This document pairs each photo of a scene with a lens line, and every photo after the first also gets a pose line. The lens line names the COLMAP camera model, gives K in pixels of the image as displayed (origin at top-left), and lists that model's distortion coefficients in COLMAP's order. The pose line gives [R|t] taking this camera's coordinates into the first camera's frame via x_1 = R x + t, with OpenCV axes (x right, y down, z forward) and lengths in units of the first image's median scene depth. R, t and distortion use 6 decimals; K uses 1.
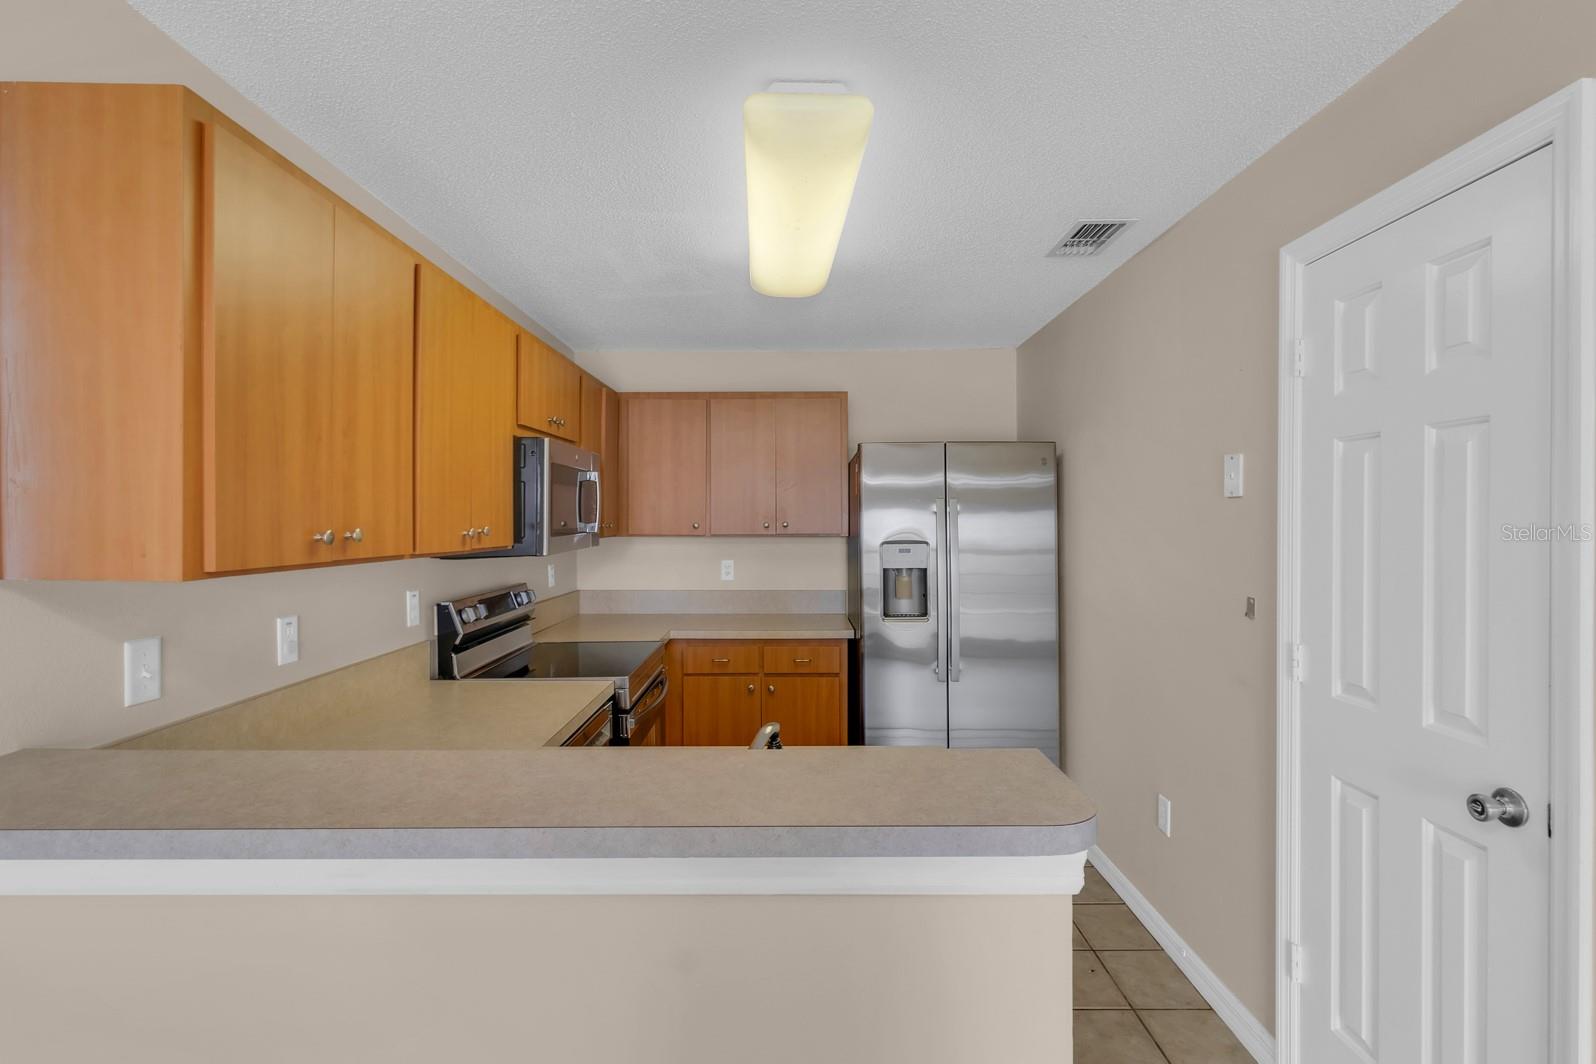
lens RADIAL K [[765.0, 0, 782.5], [0, 765.0, 512.8], [0, 0, 1]] dist [0.000840, 0.000195]
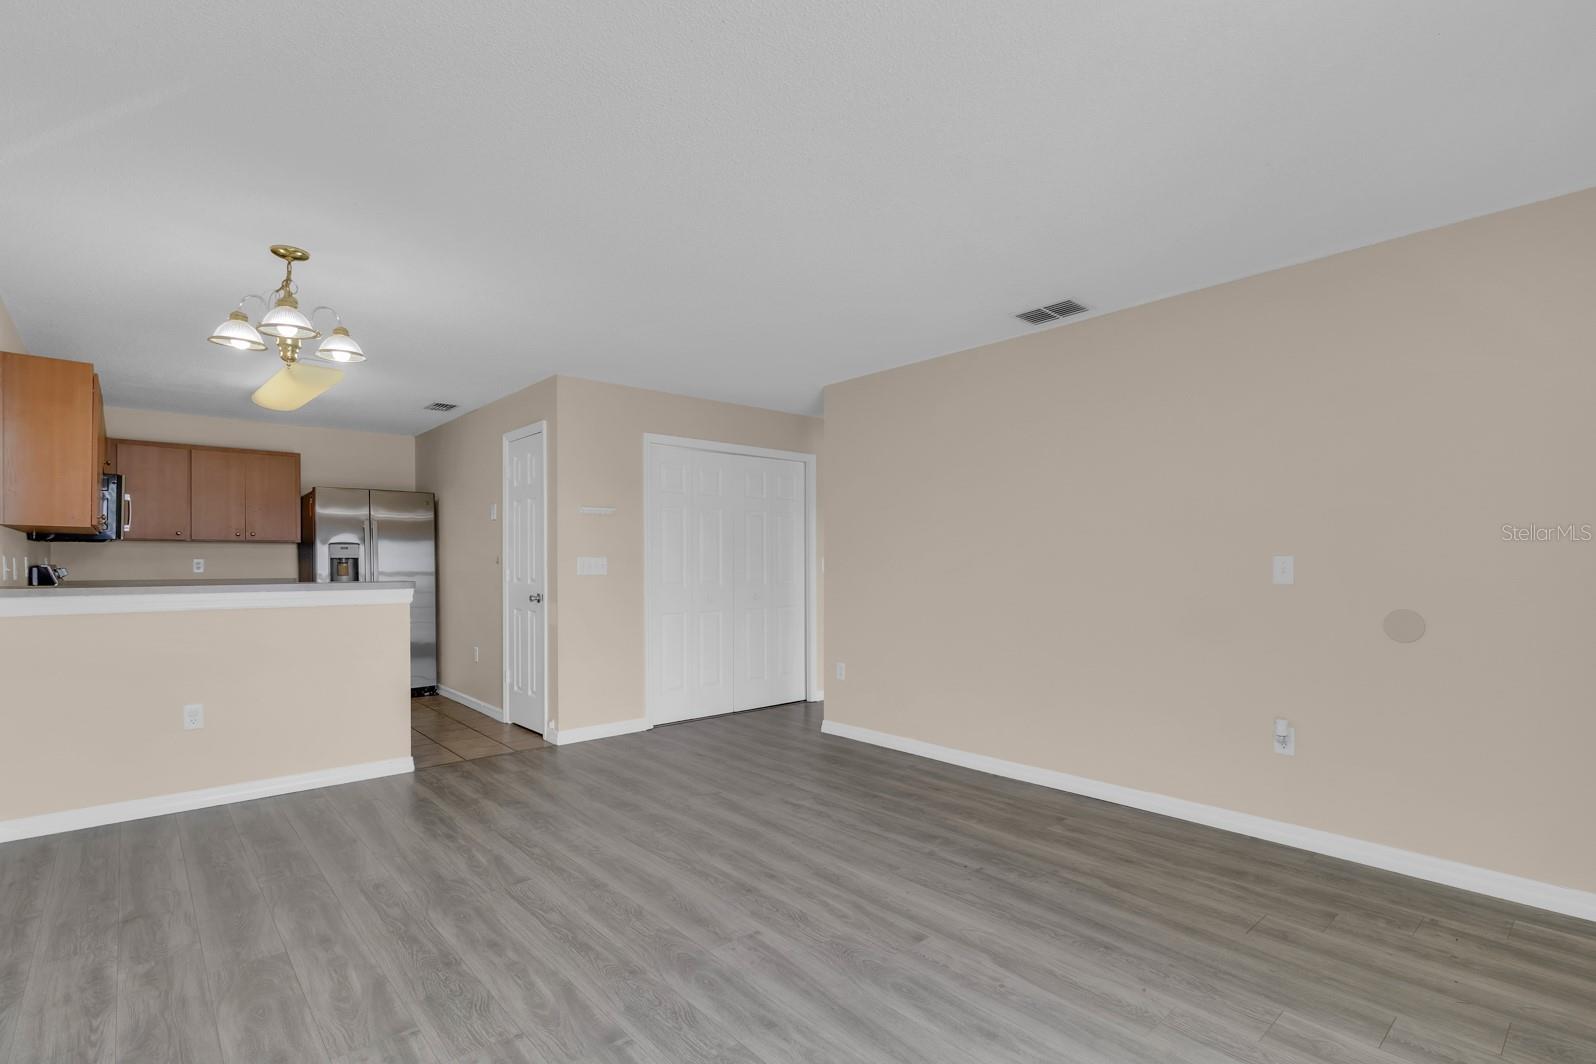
lens RADIAL K [[760.5, 0, 820.9], [0, 760.5, 572.0], [0, 0, 1]] dist [-0.000602, 0.000103]
pose [[0.722196, -0.006732, 0.691655, -0.263546], [-0.007375, 0.999821, 0.017432, 0.064025], [-0.691649, -0.017690, 0.722017, -1.054378]]
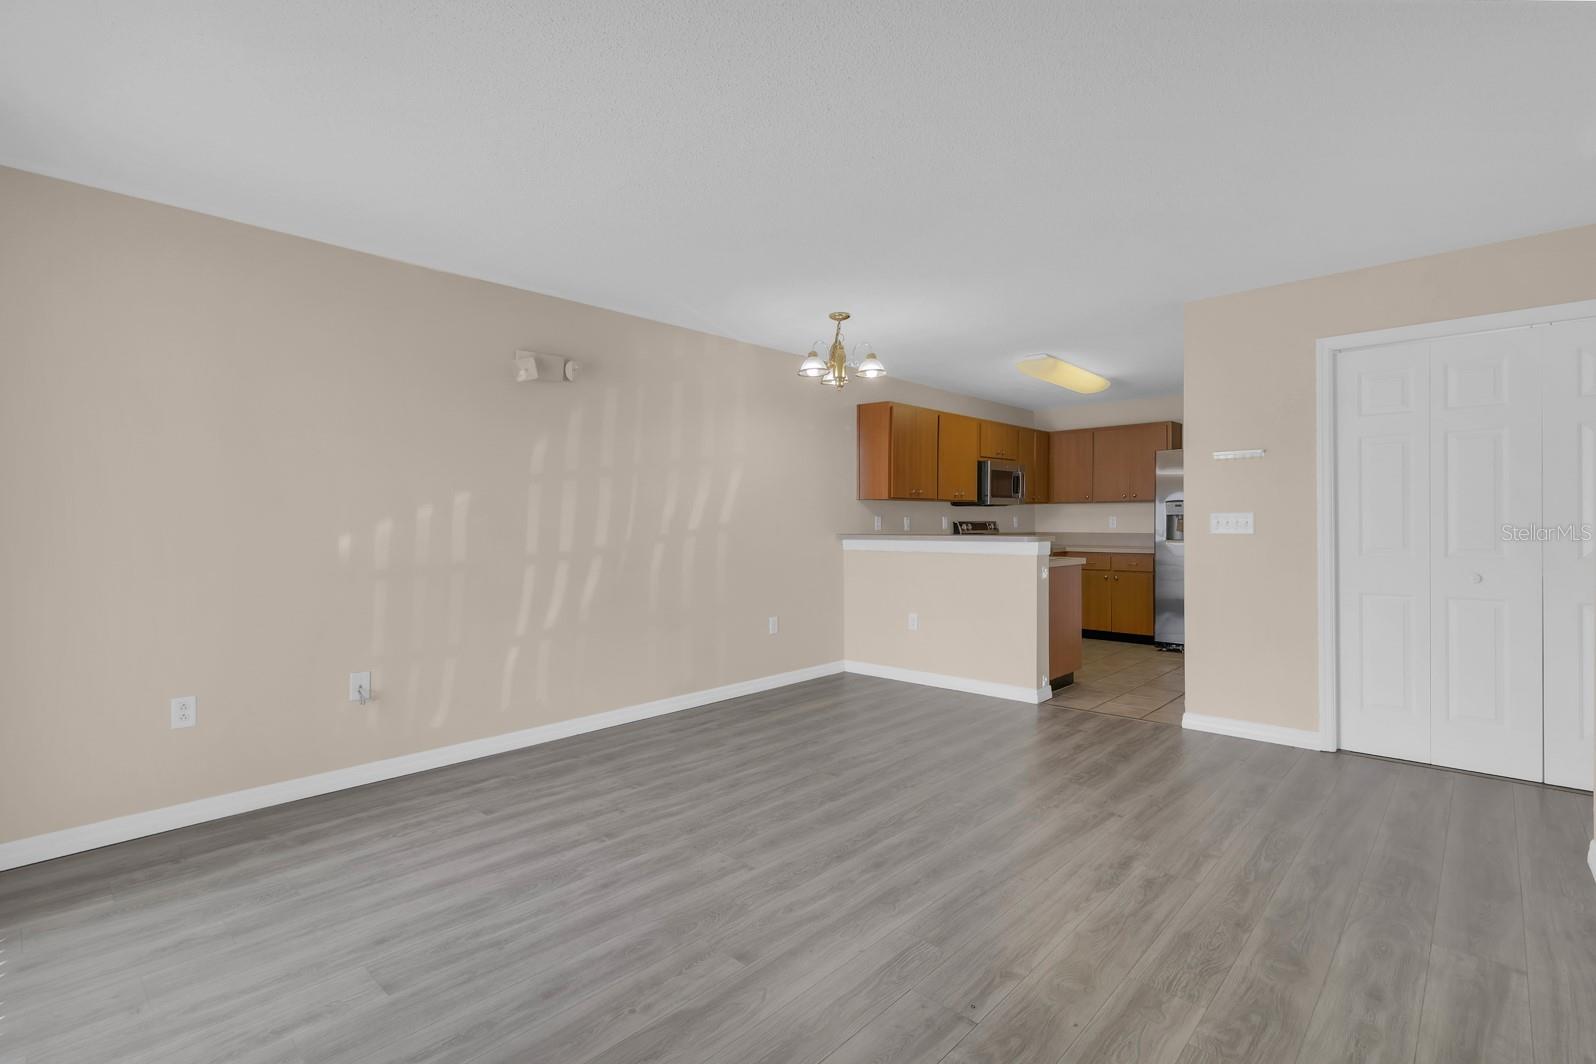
lens RADIAL K [[750.5, 0, 798.0], [0, 750.5, 532.0], [0, 0, 1]] dist [0.001232, 0.000040]
pose [[0.740104, 0.008836, -0.672434, 0.701095], [0.007639, 0.999739, 0.021545, 0.065517], [0.672448, -0.021082, 0.739844, -1.018124]]
